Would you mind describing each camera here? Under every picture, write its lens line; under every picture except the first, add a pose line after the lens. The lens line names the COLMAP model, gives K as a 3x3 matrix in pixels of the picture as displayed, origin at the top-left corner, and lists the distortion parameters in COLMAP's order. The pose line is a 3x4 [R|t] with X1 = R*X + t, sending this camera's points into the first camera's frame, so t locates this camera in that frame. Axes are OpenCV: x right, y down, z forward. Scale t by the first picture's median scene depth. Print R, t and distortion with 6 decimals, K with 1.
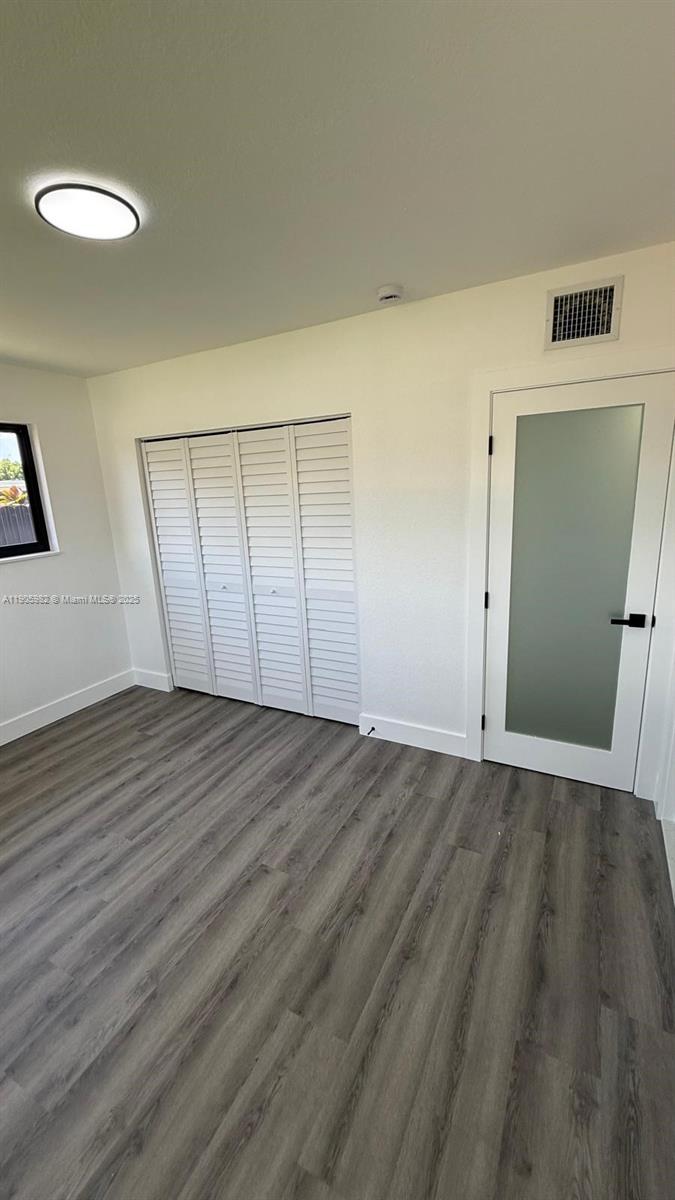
lens RADIAL K [[477.8, 0, 338.5], [0, 477.8, 600.0], [0, 0, 1]] dist [-0.002911, -0.000034]
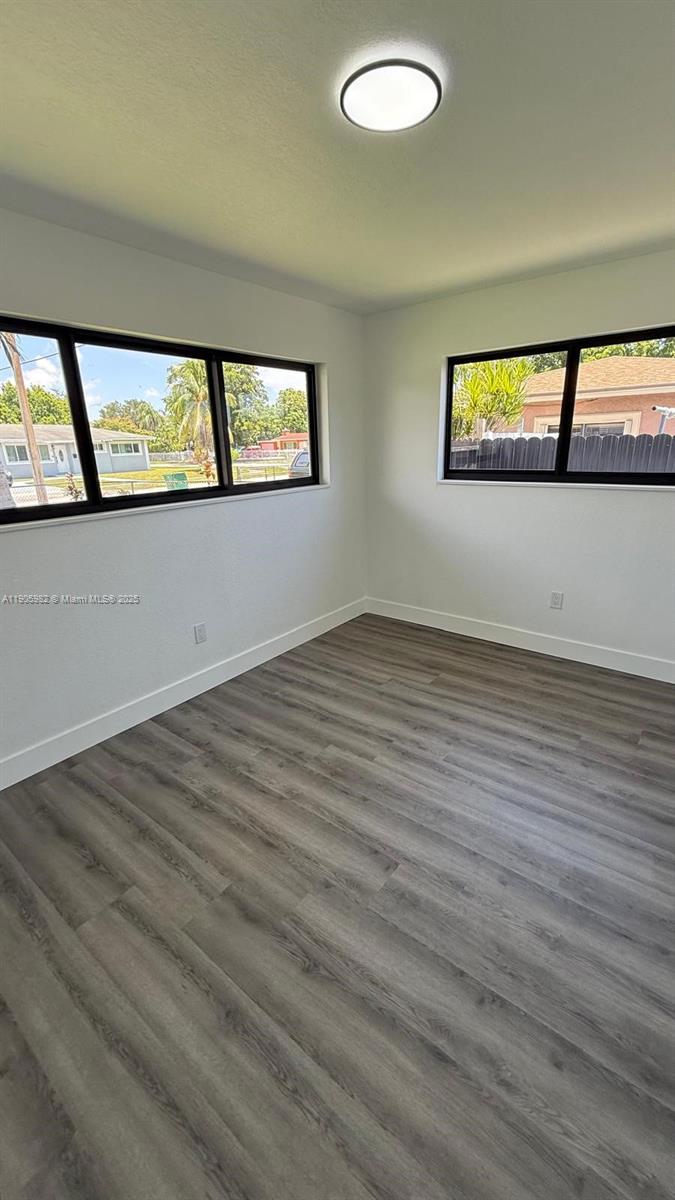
lens RADIAL K [[477.8, 0, 341.5], [0, 477.8, 598.5], [0, 0, 1]] dist [-0.002911, -0.000034]
pose [[-0.175752, 0.352846, -0.919027, 0.516557], [-0.203132, 0.900469, 0.384568, -0.202081], [0.963249, 0.254272, -0.086584, 0.919018]]
